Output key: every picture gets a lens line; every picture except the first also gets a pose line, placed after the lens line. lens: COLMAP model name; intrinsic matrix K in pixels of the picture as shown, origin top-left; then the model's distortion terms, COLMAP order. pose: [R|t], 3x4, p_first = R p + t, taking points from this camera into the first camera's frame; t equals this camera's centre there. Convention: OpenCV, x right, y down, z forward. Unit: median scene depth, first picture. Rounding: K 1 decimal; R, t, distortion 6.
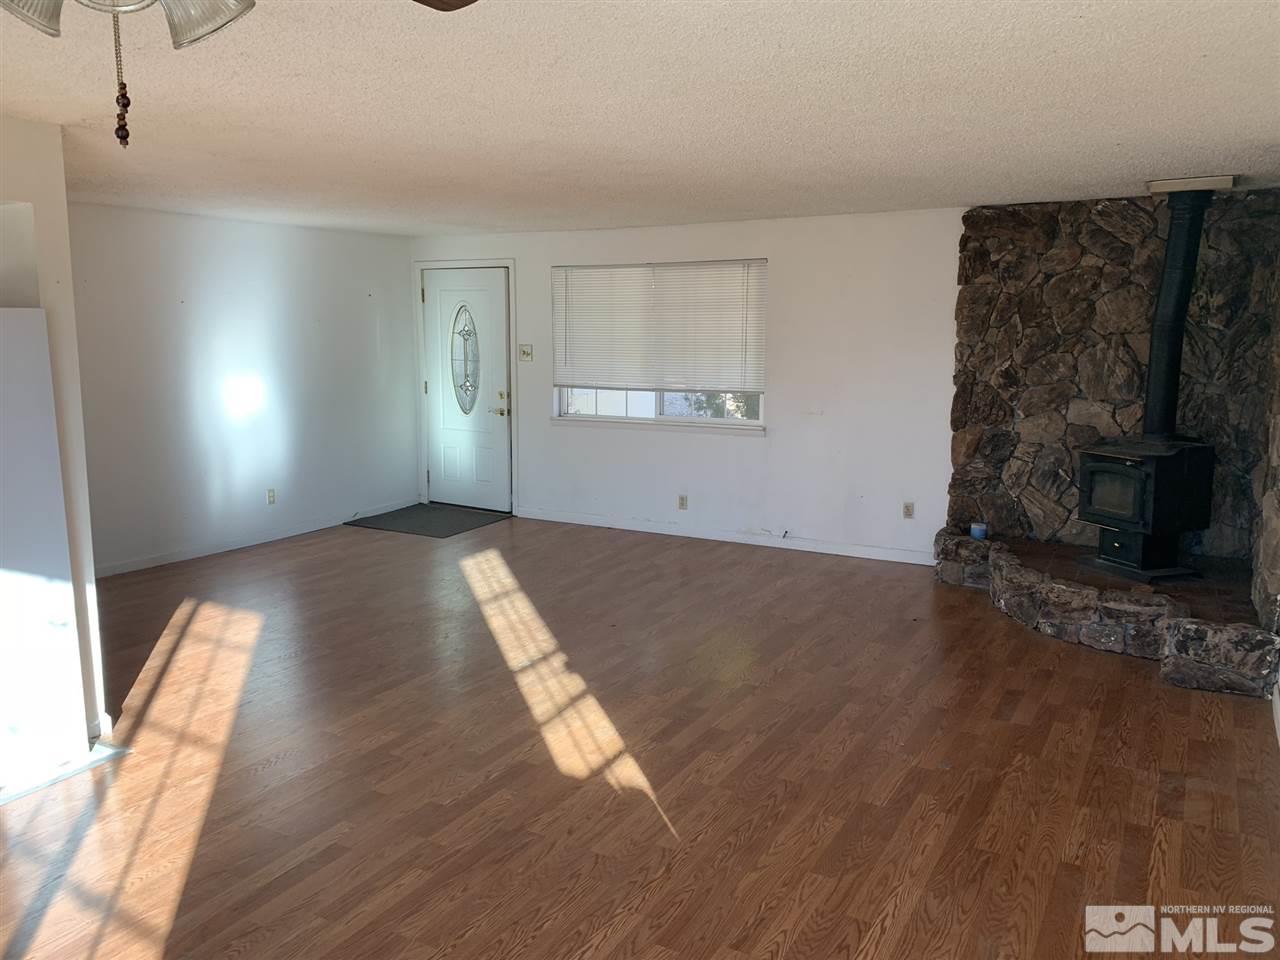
lens RADIAL K [[974.2, 0, 623.1], [0, 974.2, 499.1], [0, 0, 1]] dist [0.025825, -0.024564]
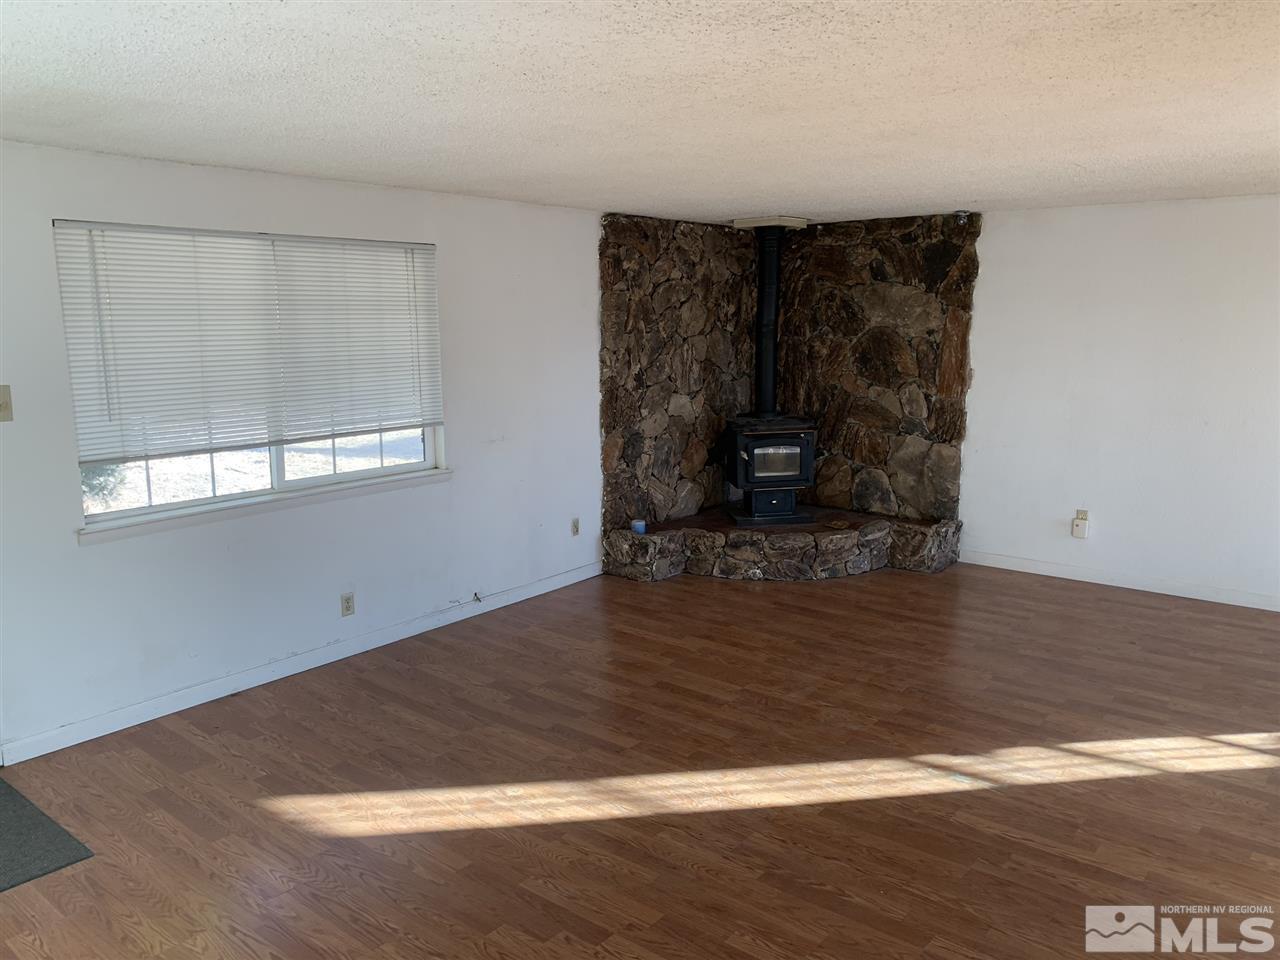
lens RADIAL K [[974.2, 0, 618.5], [0, 974.2, 510.1], [0, 0, 1]] dist [0.025825, -0.024564]
pose [[0.140822, -0.196760, 0.970286, -0.742011], [0.174399, 0.969657, 0.171321, -0.192028], [-0.974553, 0.145092, 0.170864, 0.958955]]
